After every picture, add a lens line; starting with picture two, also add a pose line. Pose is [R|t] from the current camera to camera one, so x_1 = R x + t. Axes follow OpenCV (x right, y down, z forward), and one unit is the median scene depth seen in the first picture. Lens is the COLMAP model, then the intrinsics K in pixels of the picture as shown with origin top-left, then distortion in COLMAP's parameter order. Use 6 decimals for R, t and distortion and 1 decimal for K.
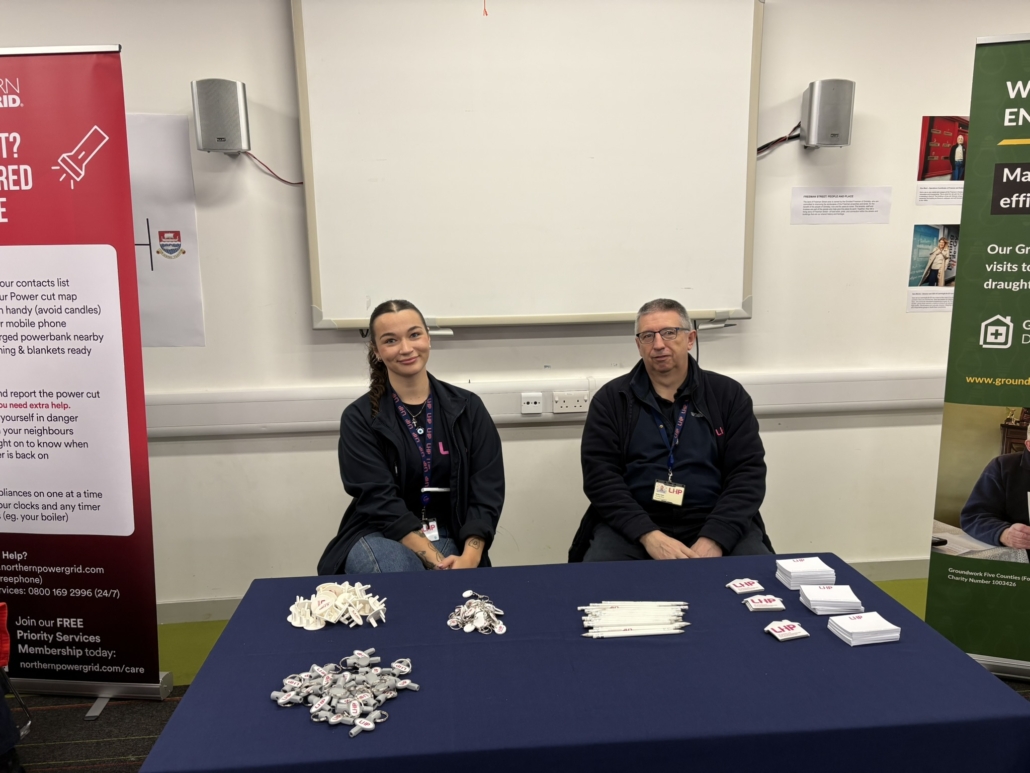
lens RADIAL K [[876.5, 0, 516.7], [0, 876.5, 381.8], [0, 0, 1]] dist [0.044710, -0.050510]
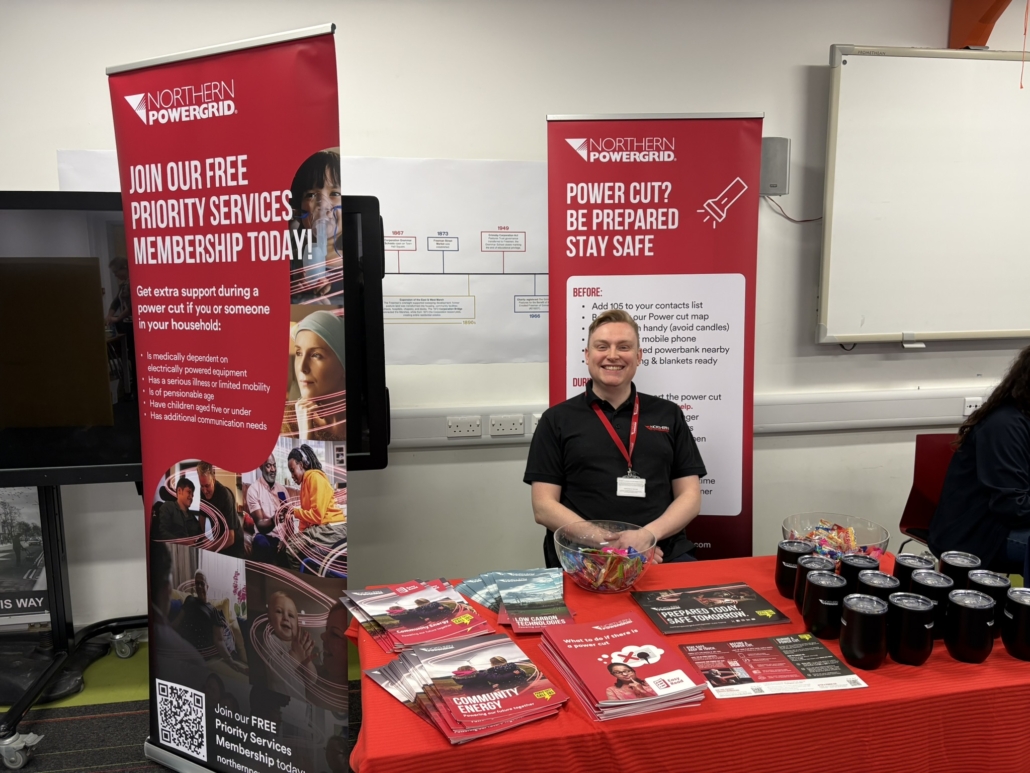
lens RADIAL K [[876.5, 0, 515.7], [0, 876.5, 381.6], [0, 0, 1]] dist [0.044710, -0.050510]
pose [[0.997171, -0.006559, 0.074880, -0.845921], [0.008415, 0.999664, -0.024504, 0.020084], [-0.074694, 0.025065, 0.996891, -0.177762]]
